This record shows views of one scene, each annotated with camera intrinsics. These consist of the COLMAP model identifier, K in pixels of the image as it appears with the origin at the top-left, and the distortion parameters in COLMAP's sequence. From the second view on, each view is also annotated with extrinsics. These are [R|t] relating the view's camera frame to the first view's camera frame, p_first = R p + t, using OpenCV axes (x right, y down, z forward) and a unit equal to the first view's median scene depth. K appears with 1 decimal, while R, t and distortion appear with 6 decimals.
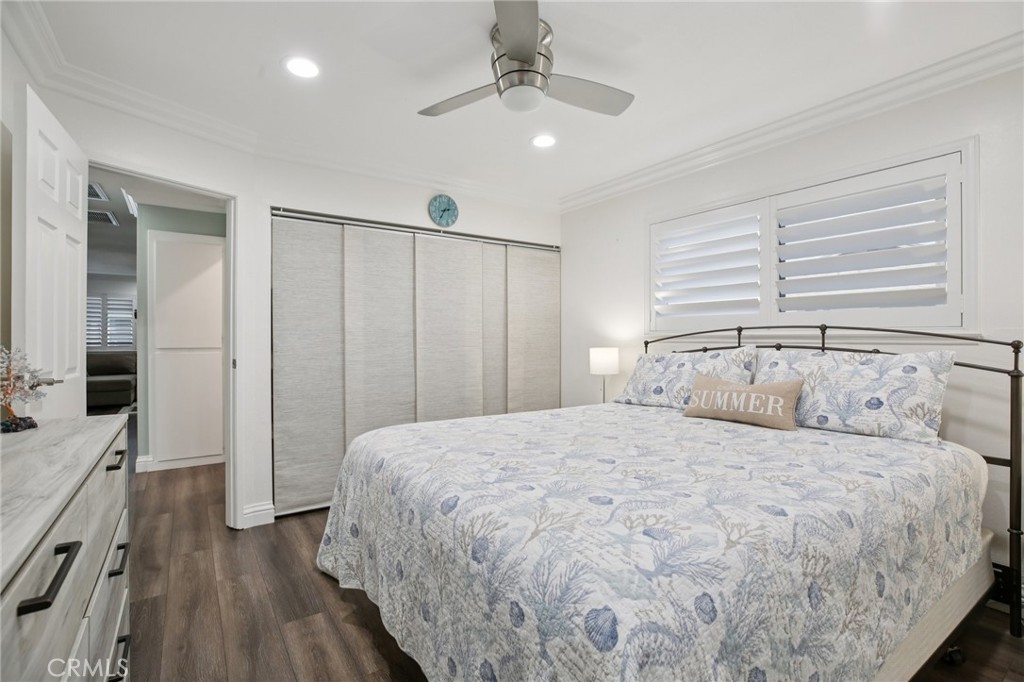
lens RADIAL K [[473.9, 0, 512.0], [0, 473.9, 341.0], [0, 0, 1]] dist [-0.041499, 0.000159]
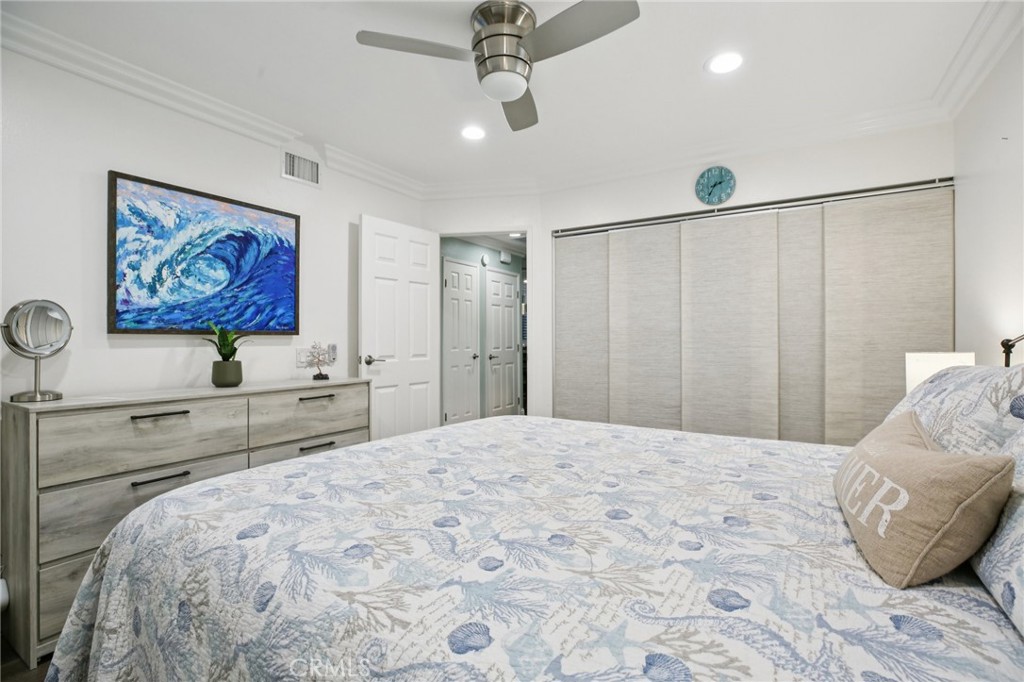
lens RADIAL K [[469.3, 0, 512.0], [0, 469.3, 341.0], [0, 0, 1]] dist [-0.030793, 0.000394]
pose [[0.392073, 0.003486, -0.919927, 0.543029], [-0.000590, 0.999994, 0.003538, -0.000870], [0.919934, -0.000844, 0.392073, 0.385327]]
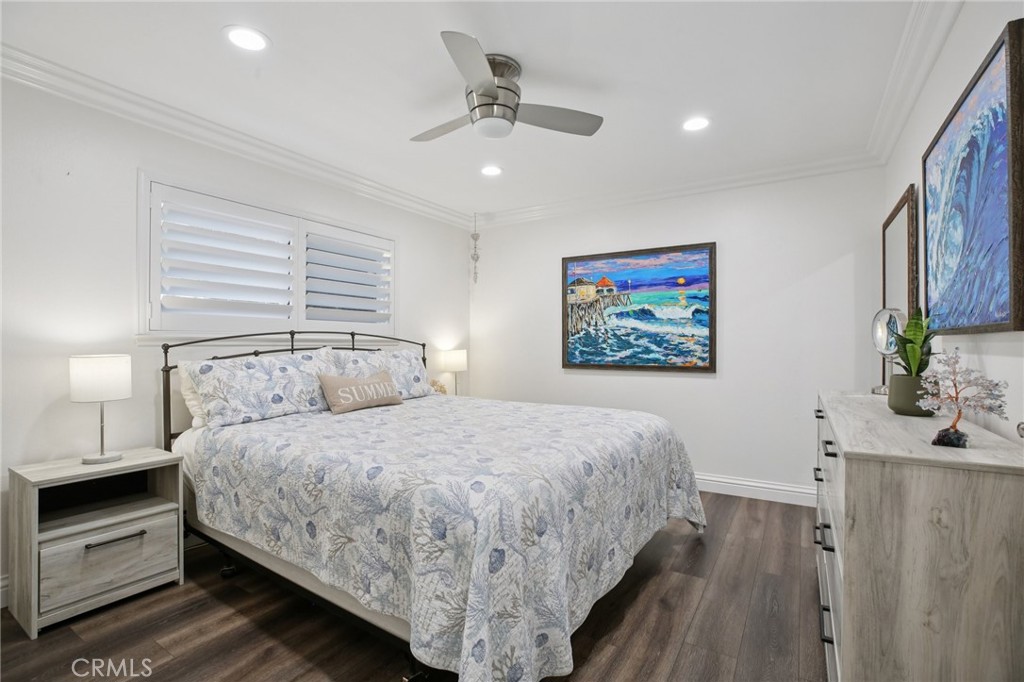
lens RADIAL K [[469.3, 0, 512.0], [0, 469.3, 341.0], [0, 0, 1]] dist [-0.030793, 0.000394]
pose [[-0.396650, 0.001218, 0.917969, -0.608138], [0.000172, 0.999999, -0.001253, -0.004468], [-0.917970, -0.000339, -0.396650, 0.831938]]
